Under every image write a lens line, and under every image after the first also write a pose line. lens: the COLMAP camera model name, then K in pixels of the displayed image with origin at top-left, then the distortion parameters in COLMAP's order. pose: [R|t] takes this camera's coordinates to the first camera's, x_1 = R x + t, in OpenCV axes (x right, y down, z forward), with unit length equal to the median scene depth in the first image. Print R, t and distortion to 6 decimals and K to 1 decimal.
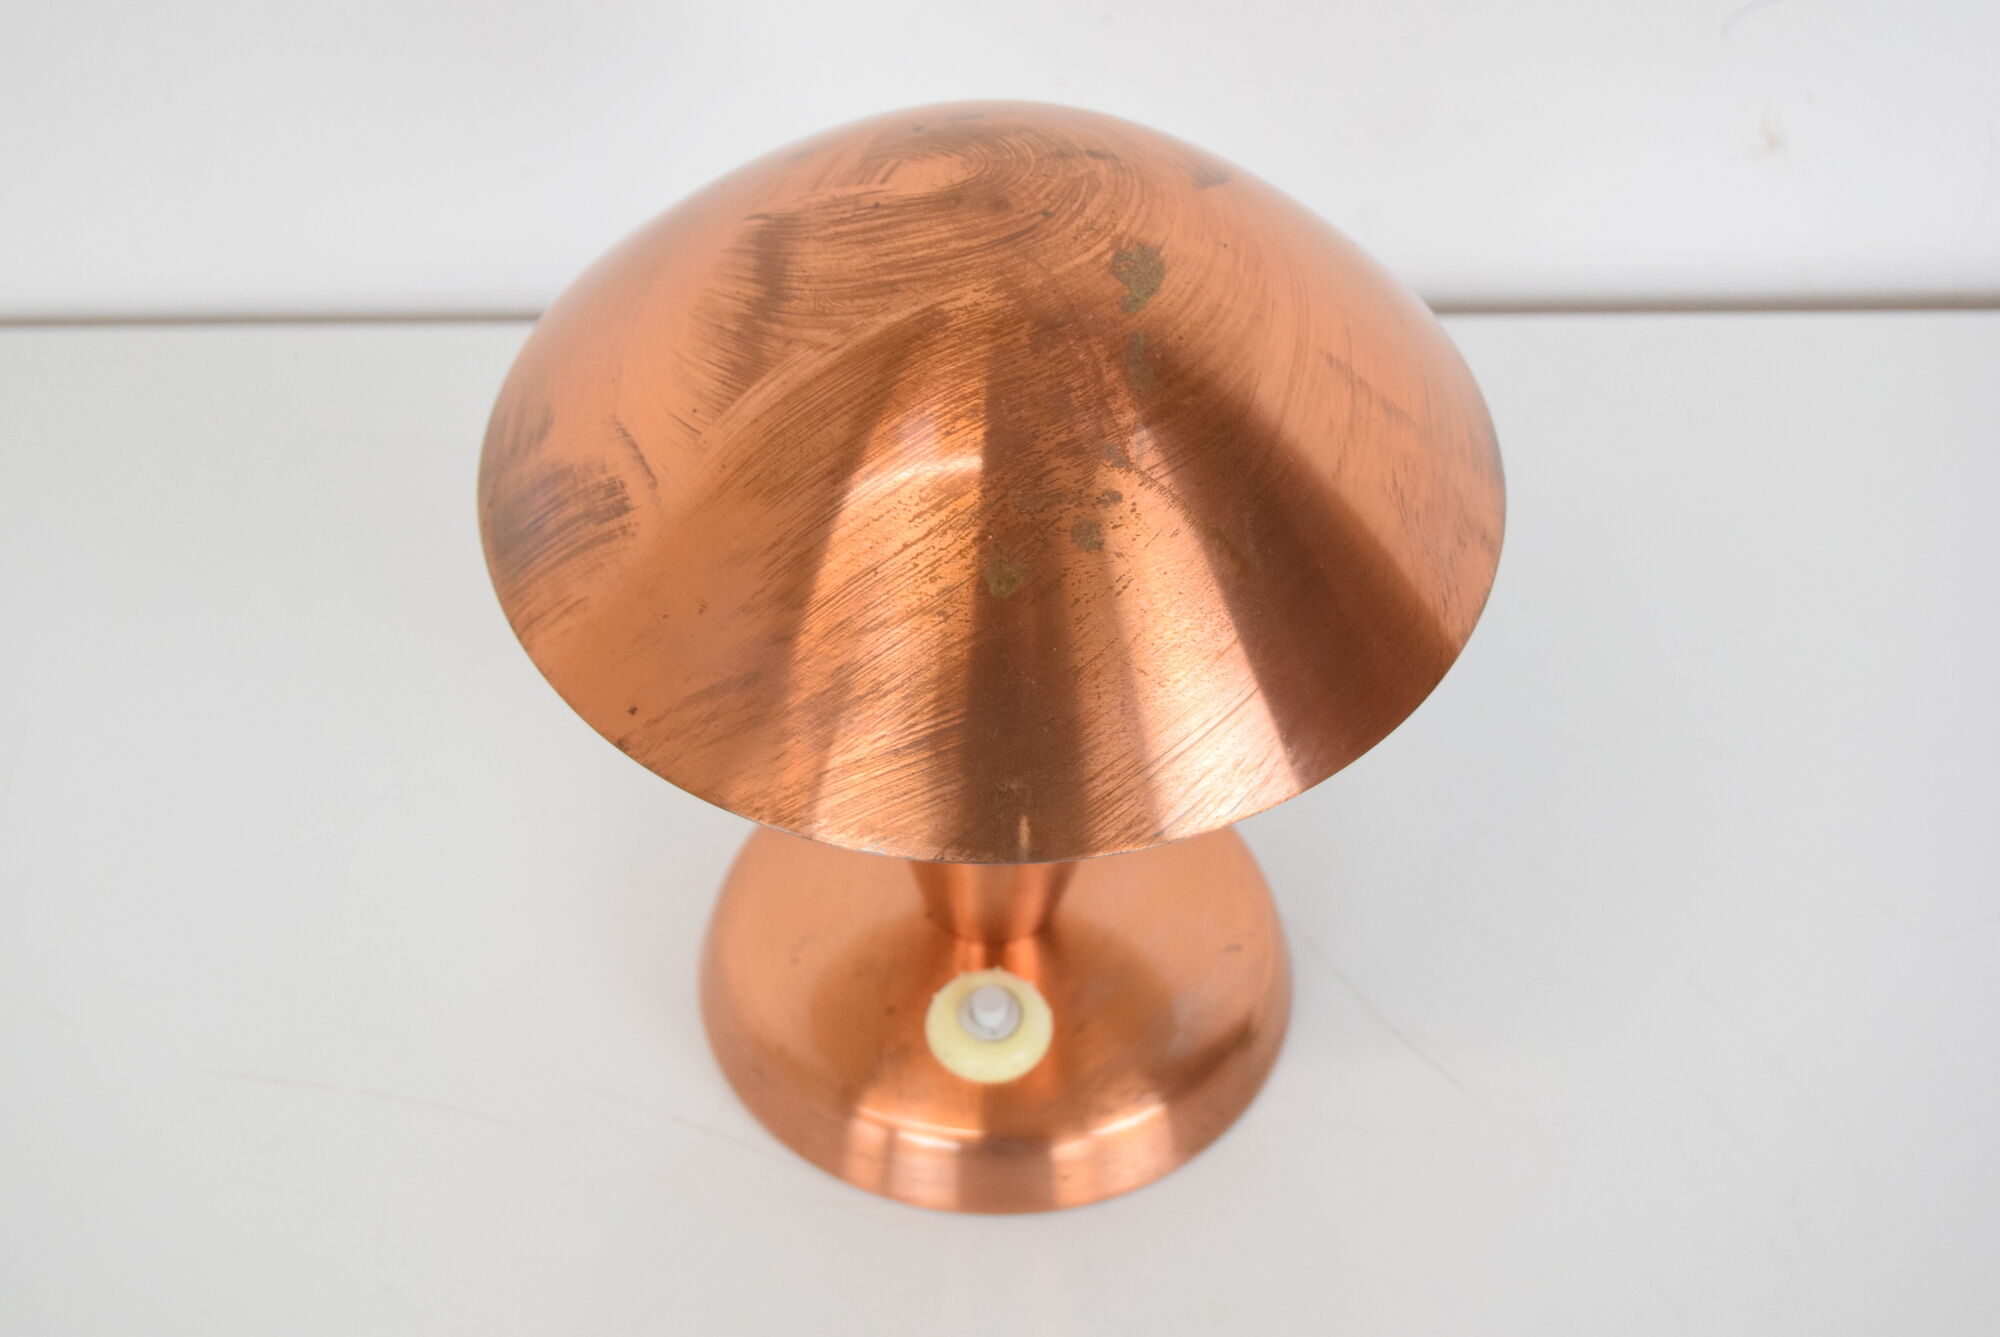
lens RADIAL K [[4729.2, 0, 1004.6], [0, 4729.2, 664.9], [0, 0, 1]] dist [-0.012916, 0.000000]
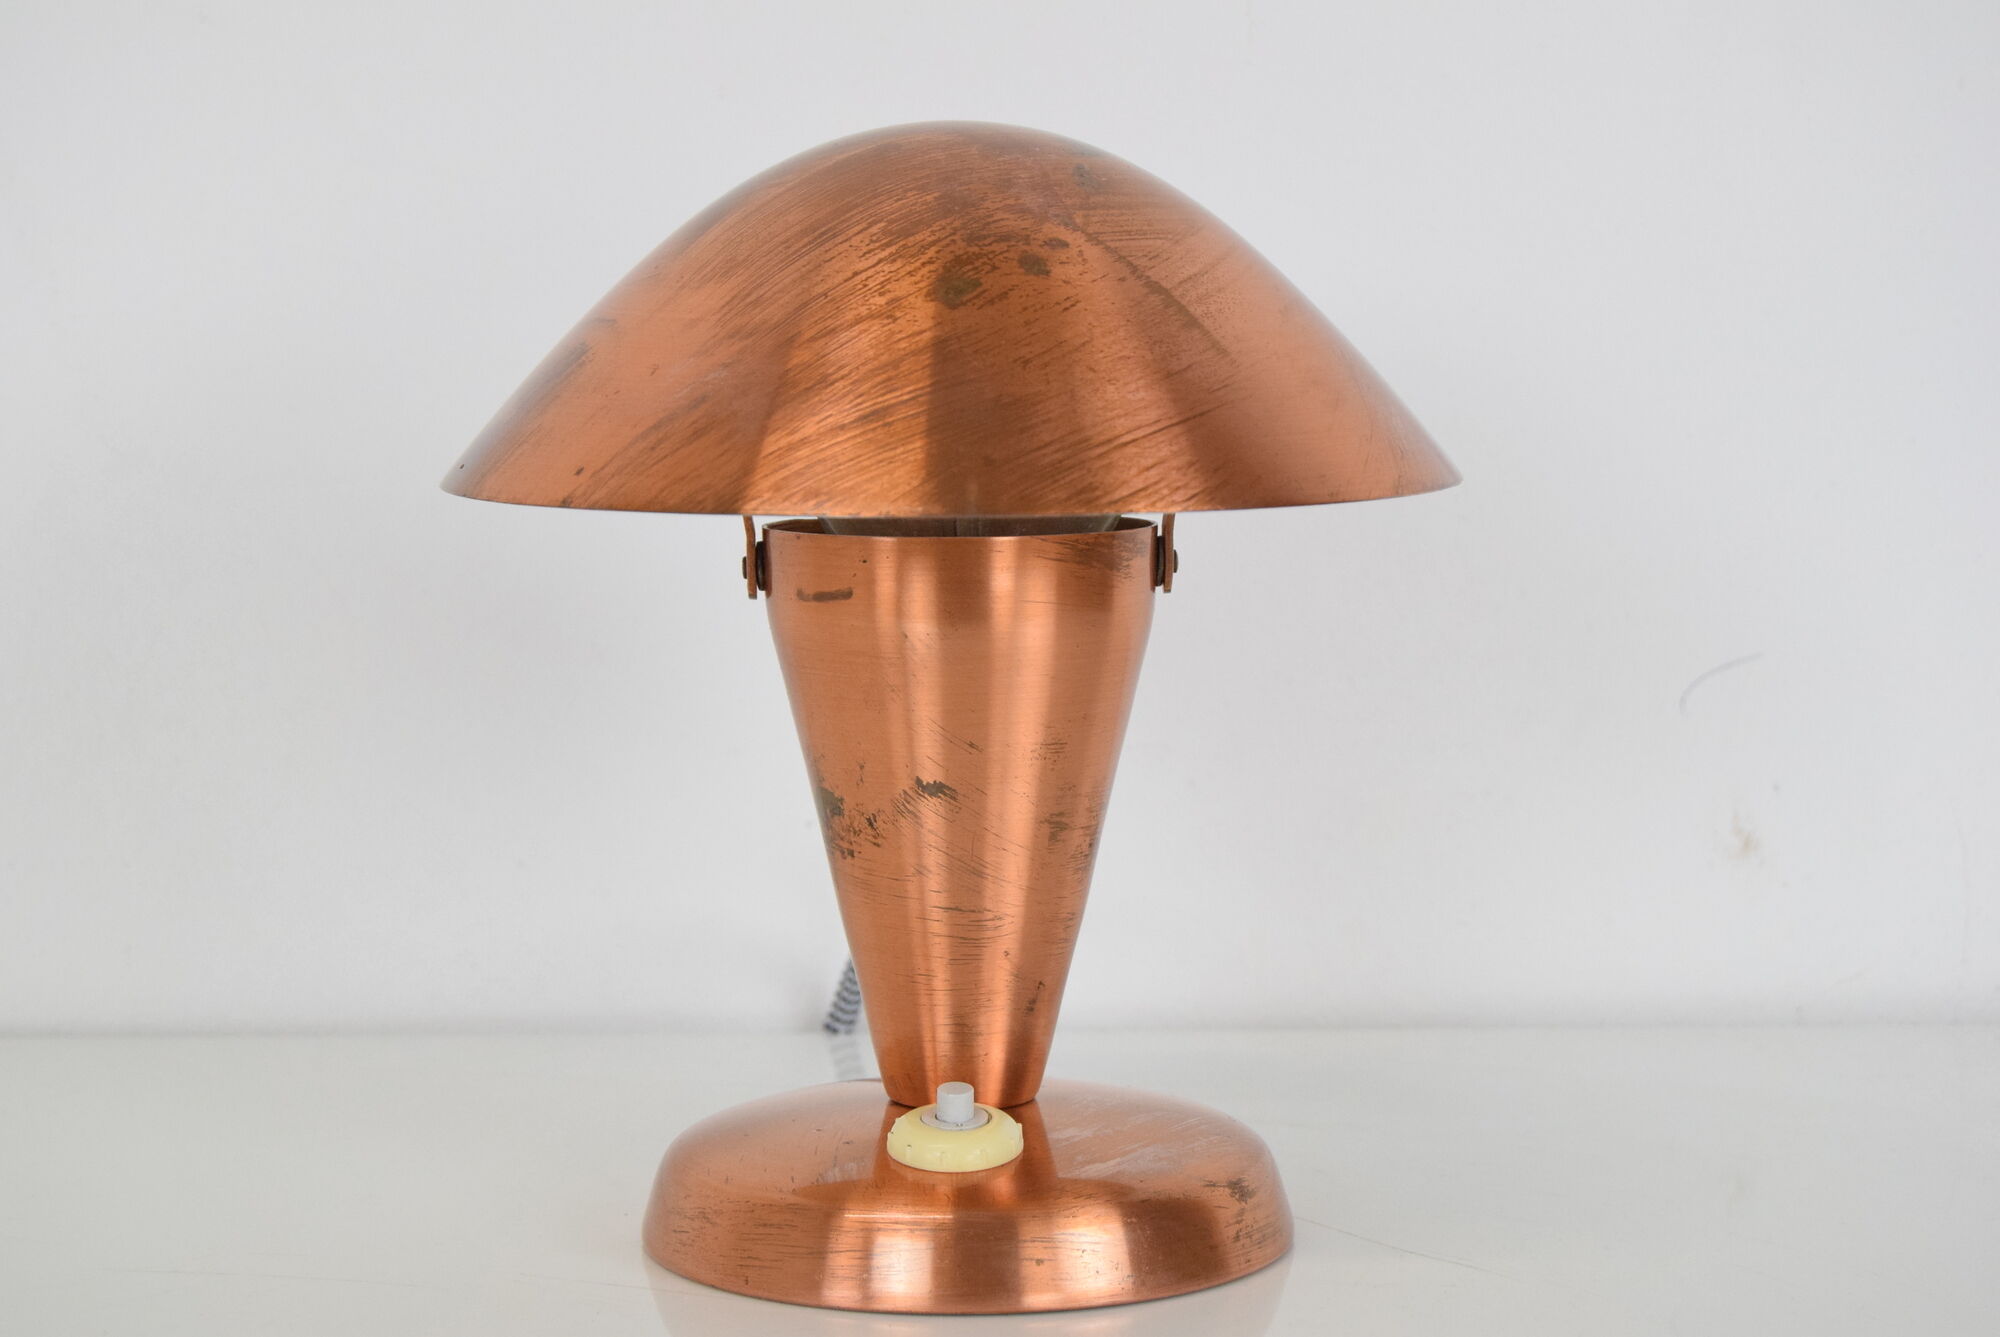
lens RADIAL K [[4431.2, 0, 1021.6], [0, 4431.2, 583.9], [0, 0, 1]] dist [0.214424, 0.000000]
pose [[0.999840, -0.015157, -0.009507, 0.022285], [0.005128, 0.751828, -0.659340, 0.641273], [0.017142, 0.659185, 0.751785, 0.322505]]
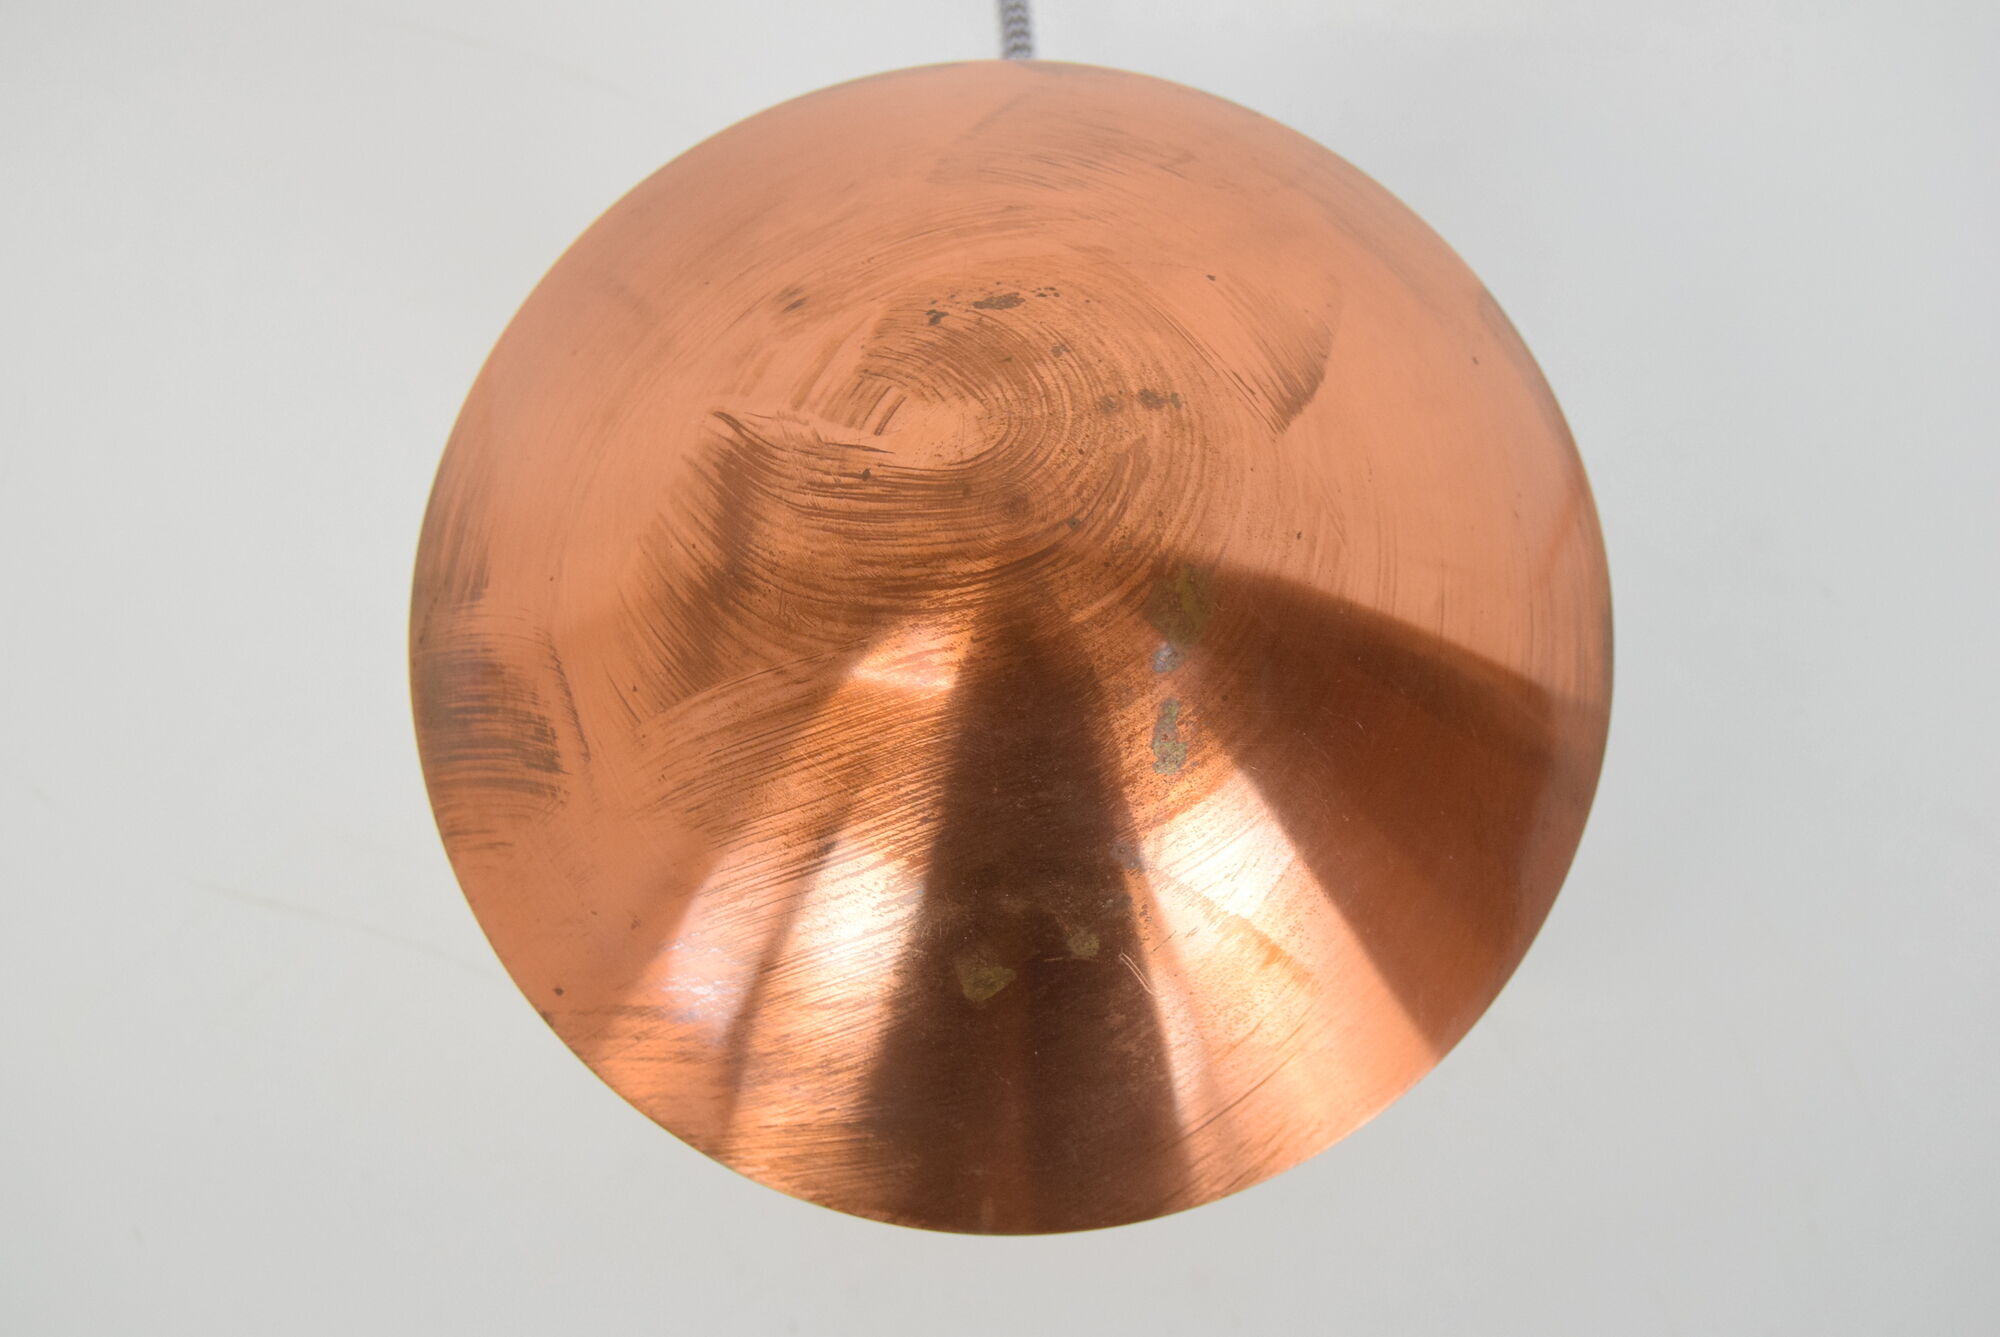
lens RADIAL K [[3457.8, 0, 992.6], [0, 3457.8, 668.4], [0, 0, 1]] dist [-0.038120, 0.000000]
pose [[0.994915, 0.093276, -0.037994, 0.019643], [-0.063325, 0.872670, 0.484188, -0.356829], [0.078319, -0.479320, 0.874139, 0.480883]]
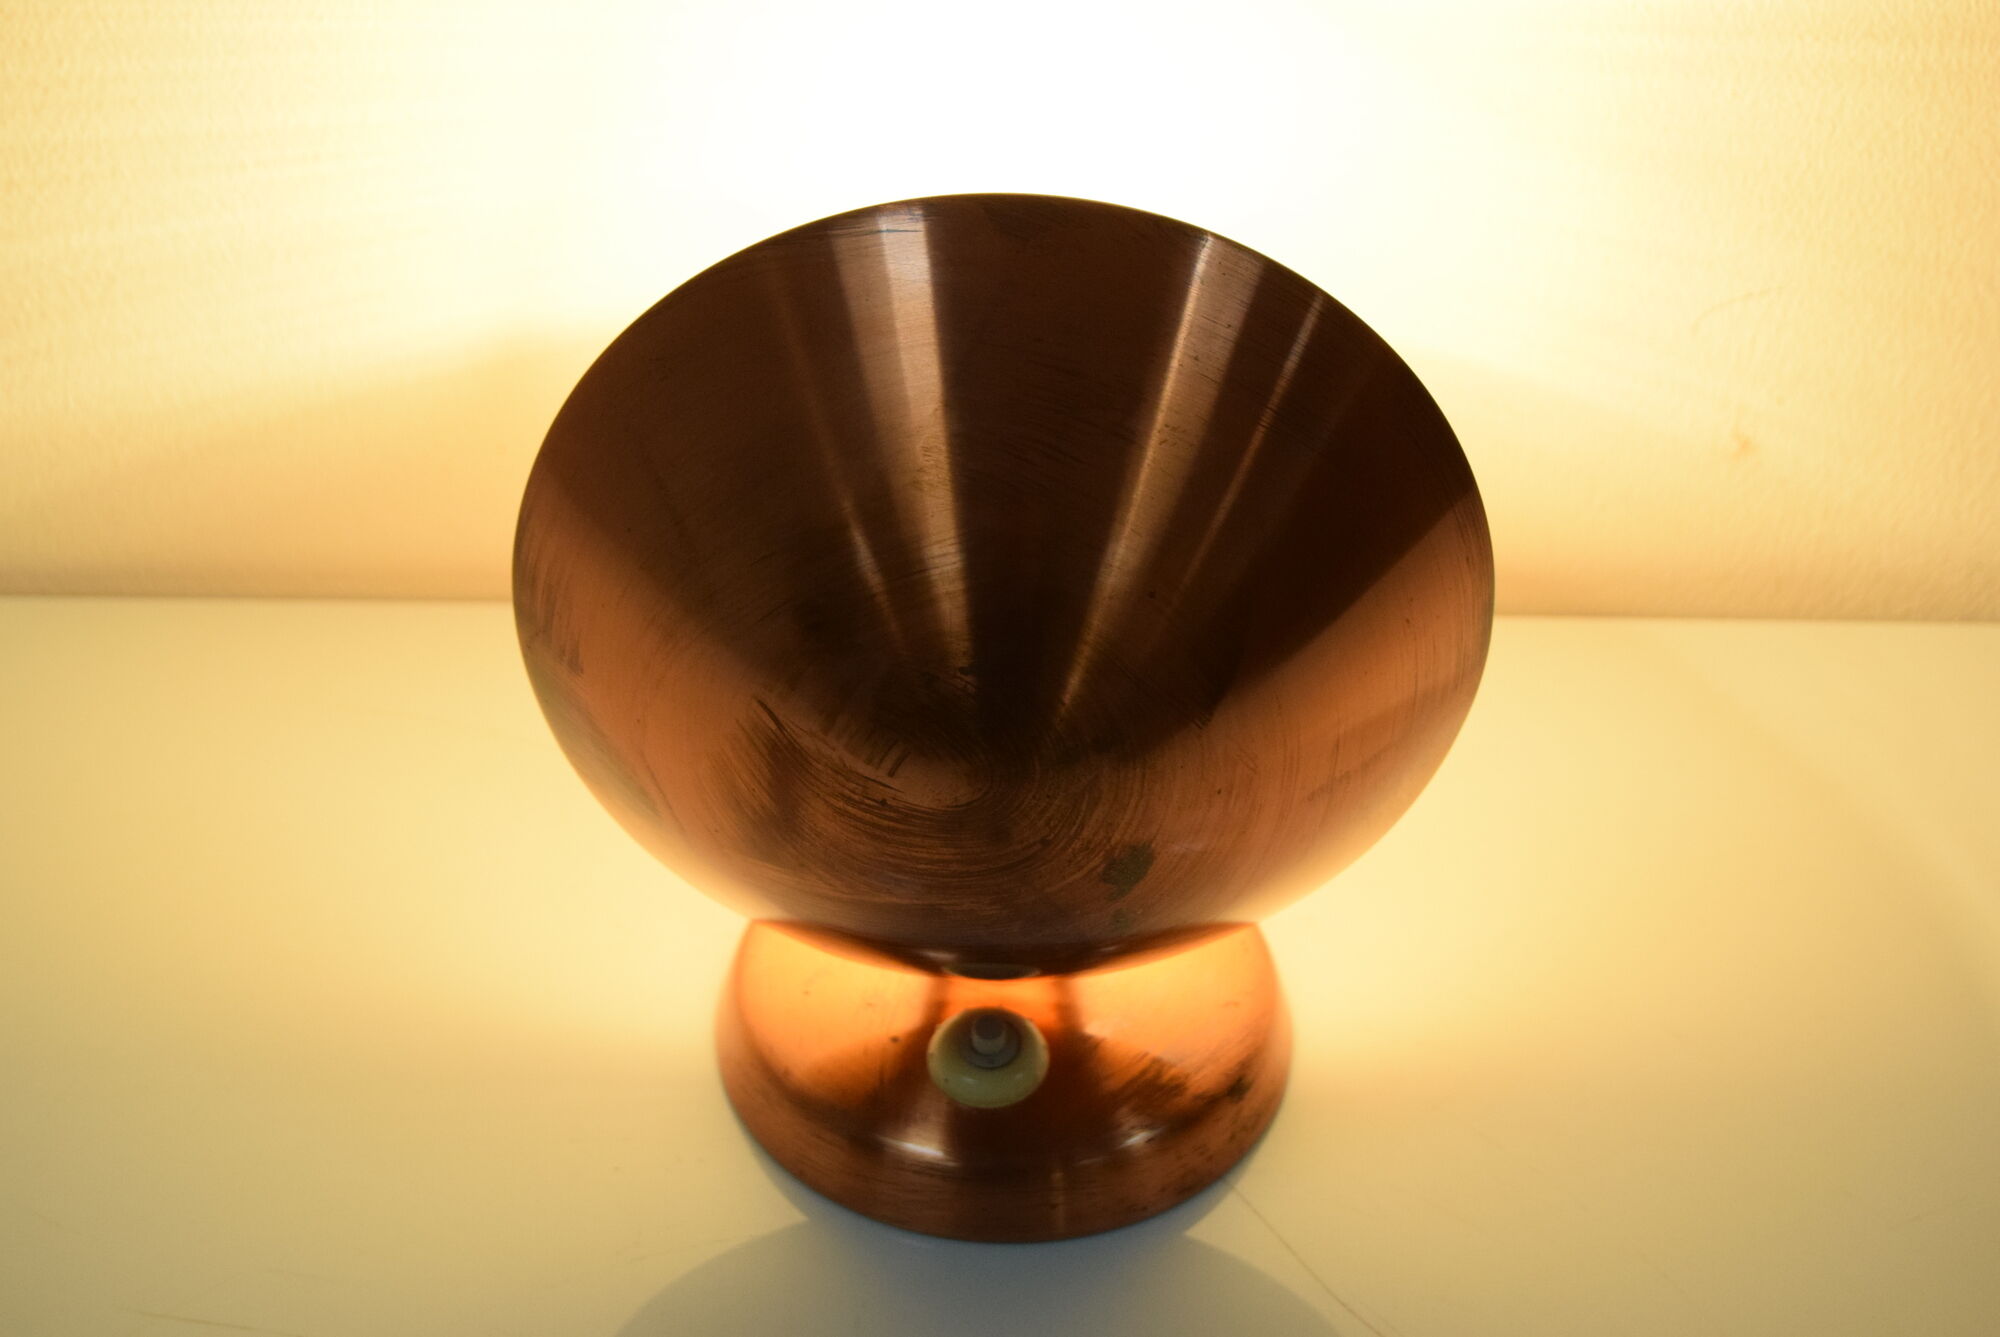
lens RADIAL K [[4729.2, 0, 1003.3], [0, 4729.2, 675.2], [0, 0, 1]] dist [-0.012916, 0.000000]
pose [[0.997982, 0.063354, 0.004316, -0.007174], [-0.015179, 0.172018, 0.984977, -1.139920], [0.061660, -0.983054, 0.172633, 0.859252]]
